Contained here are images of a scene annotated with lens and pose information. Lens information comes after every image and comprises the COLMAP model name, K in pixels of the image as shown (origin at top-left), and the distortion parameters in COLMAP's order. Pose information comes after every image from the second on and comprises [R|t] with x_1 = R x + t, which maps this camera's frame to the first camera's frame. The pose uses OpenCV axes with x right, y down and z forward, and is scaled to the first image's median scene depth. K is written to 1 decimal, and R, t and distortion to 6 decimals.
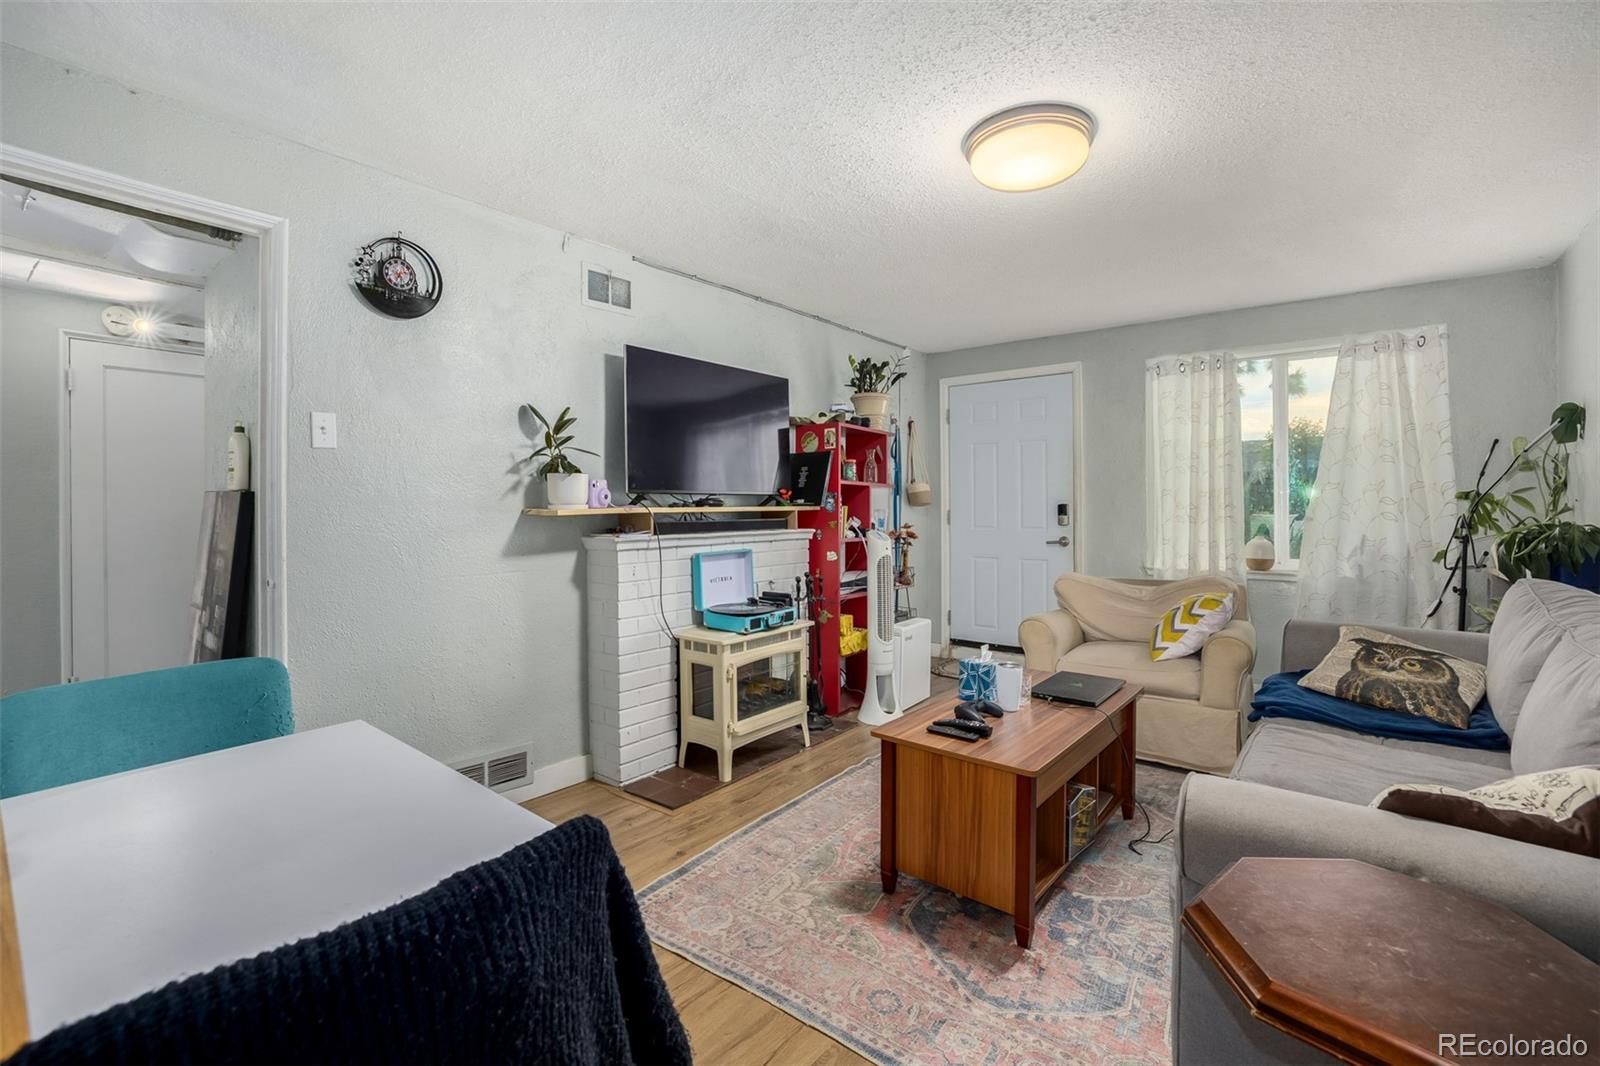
lens RADIAL K [[700.4, 0, 795.6], [0, 700.4, 513.4], [0, 0, 1]] dist [-0.019513, 0.000149]
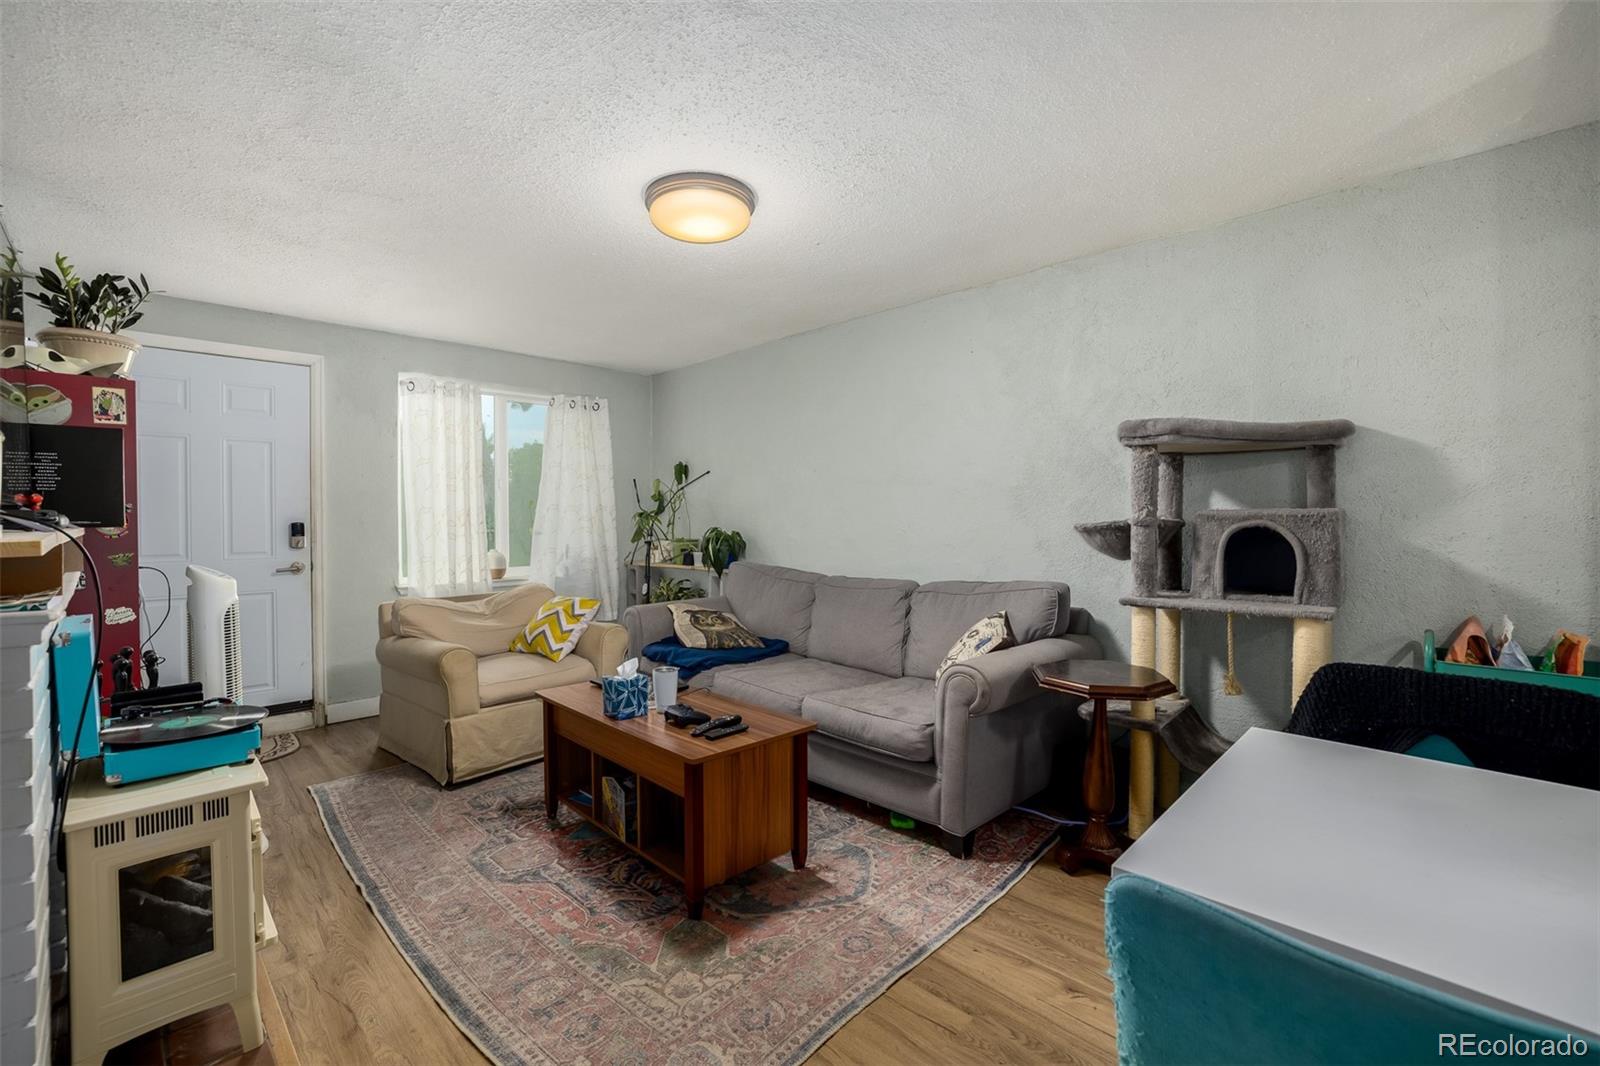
lens RADIAL K [[675.6, 0, 800.0], [0, 675.6, 533.0], [0, 0, 1]] dist [-0.024014, 0.000104]
pose [[0.112188, -0.020105, 0.993484, -0.532326], [0.020406, 0.999631, 0.017925, -0.005507], [-0.993477, 0.018262, 0.112557, 0.515322]]
